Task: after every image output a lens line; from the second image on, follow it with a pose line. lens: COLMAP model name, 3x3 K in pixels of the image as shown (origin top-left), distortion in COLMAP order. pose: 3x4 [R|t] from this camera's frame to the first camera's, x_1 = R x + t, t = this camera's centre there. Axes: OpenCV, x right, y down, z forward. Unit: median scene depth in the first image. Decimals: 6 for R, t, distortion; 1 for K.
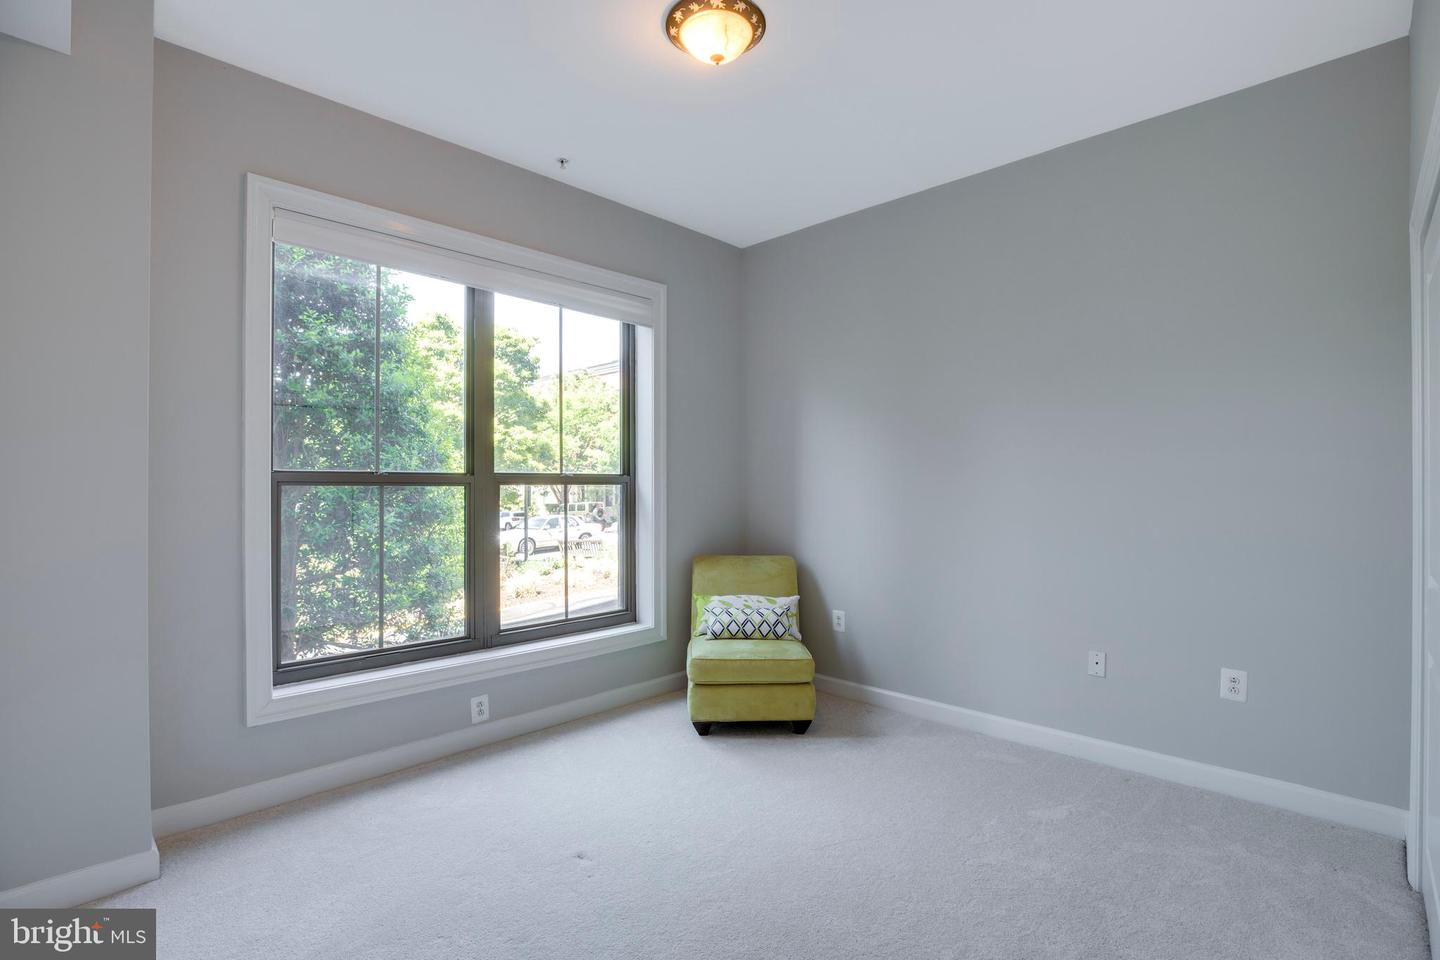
lens RADIAL K [[672.7, 0, 723.7], [0, 672.7, 494.8], [0, 0, 1]] dist [-0.036260, 0.009012]
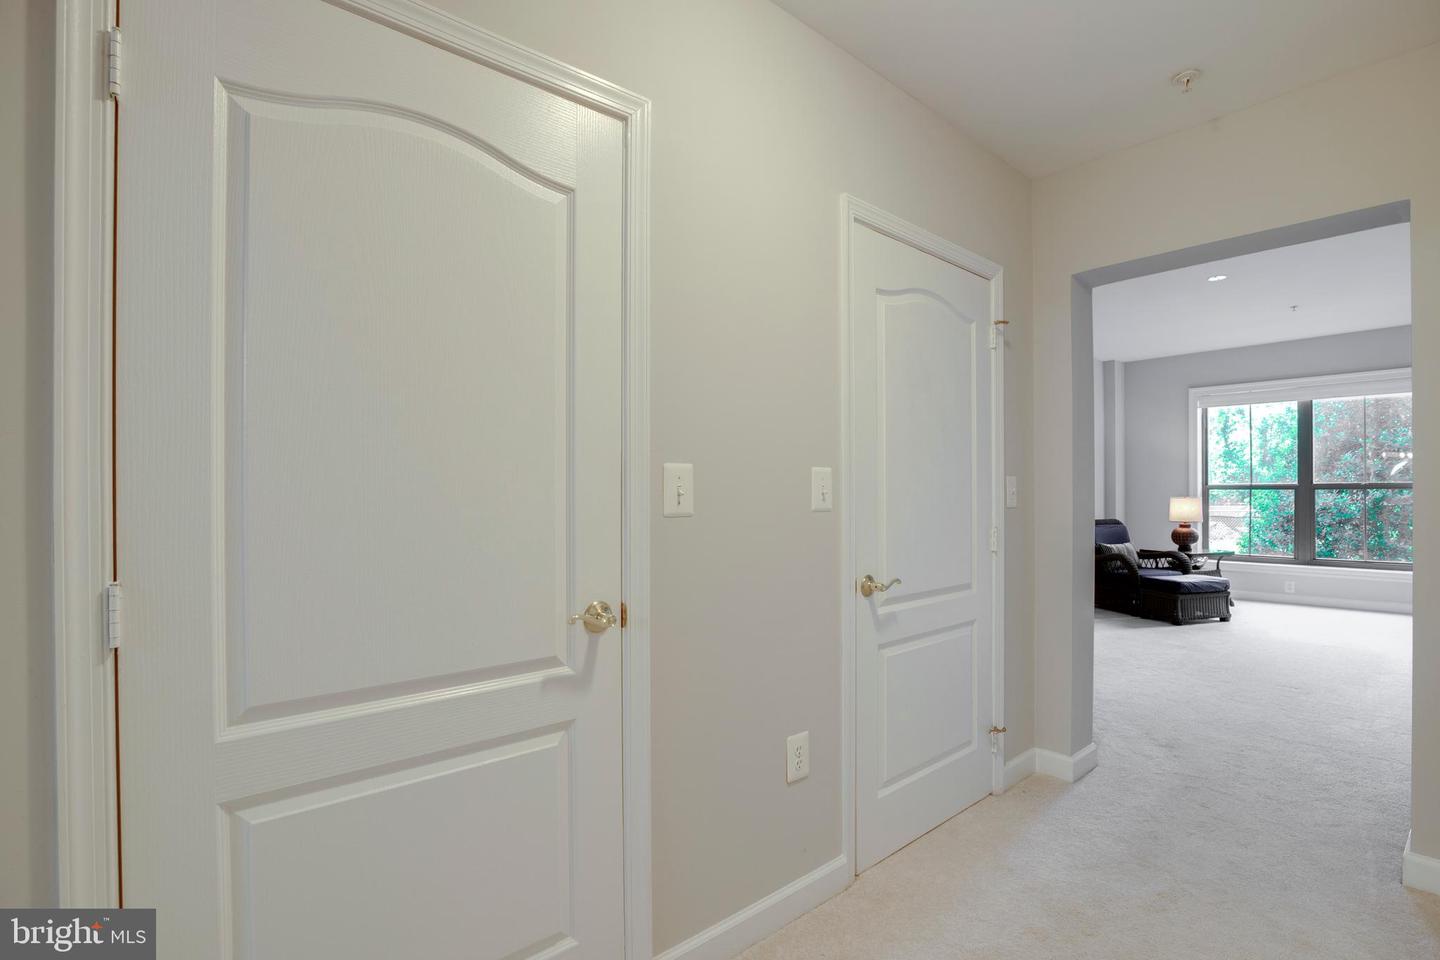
lens RADIAL K [[672.7, 0, 723.7], [0, 672.7, 494.8], [0, 0, 1]] dist [-0.036260, 0.009012]
pose [[-0.125077, -0.000249, -0.992147, 1.985337], [-0.017056, 0.999853, 0.001900, 0.031338], [0.992000, 0.017160, -0.125063, -0.611861]]
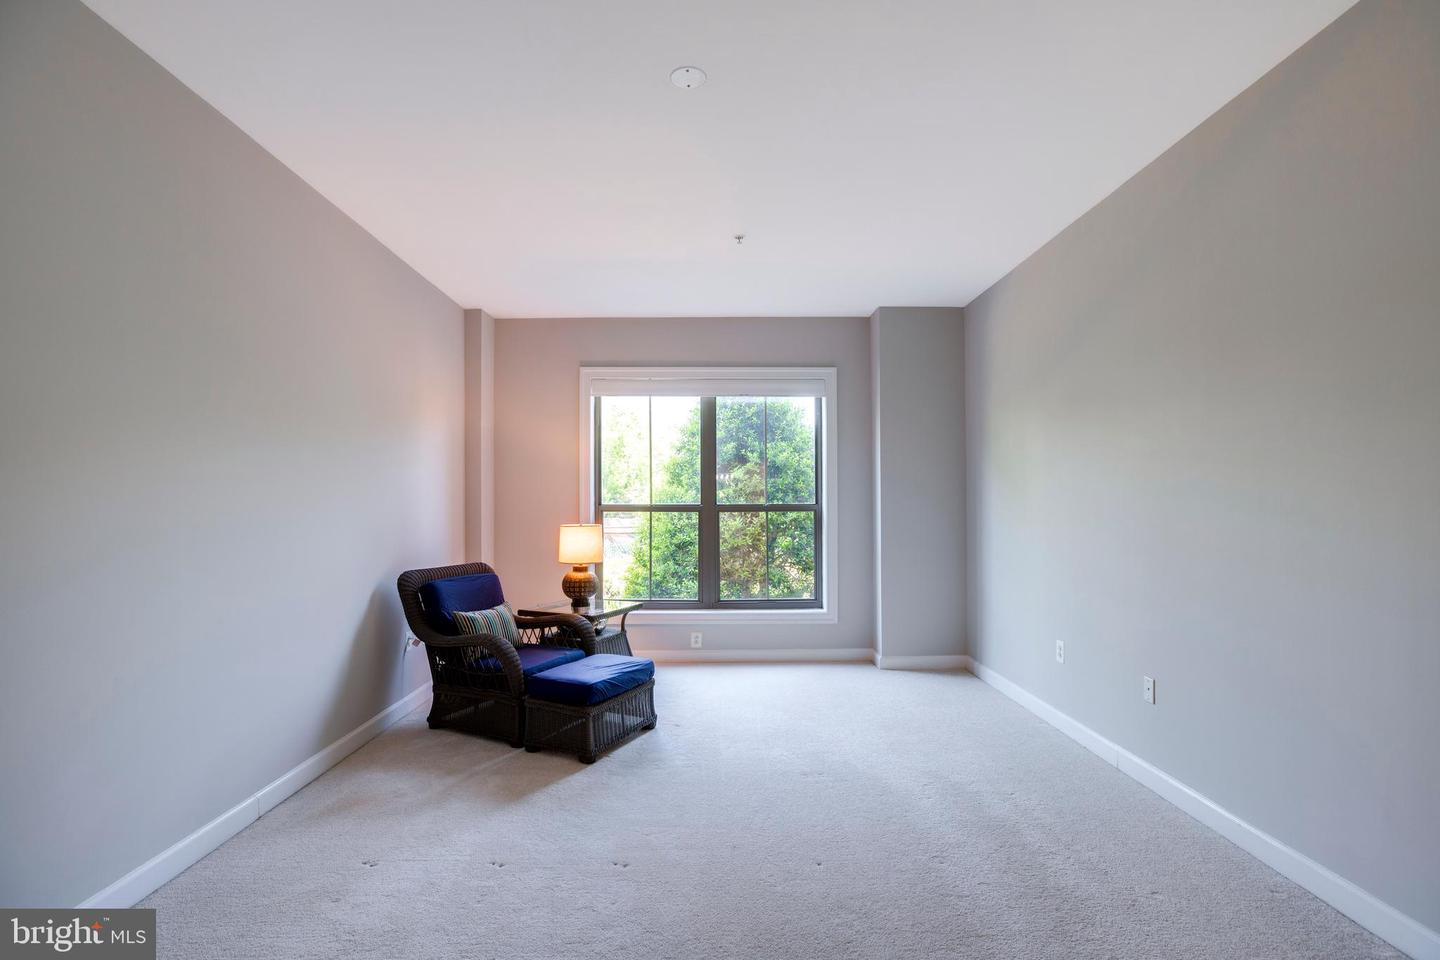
lens RADIAL K [[672.7, 0, 723.7], [0, 672.7, 494.8], [0, 0, 1]] dist [-0.036260, 0.009012]
pose [[0.683816, -0.023065, -0.729290, 0.904852], [-0.002903, 0.999406, -0.034330, 0.001890], [0.729649, 0.025593, 0.683343, -0.143806]]
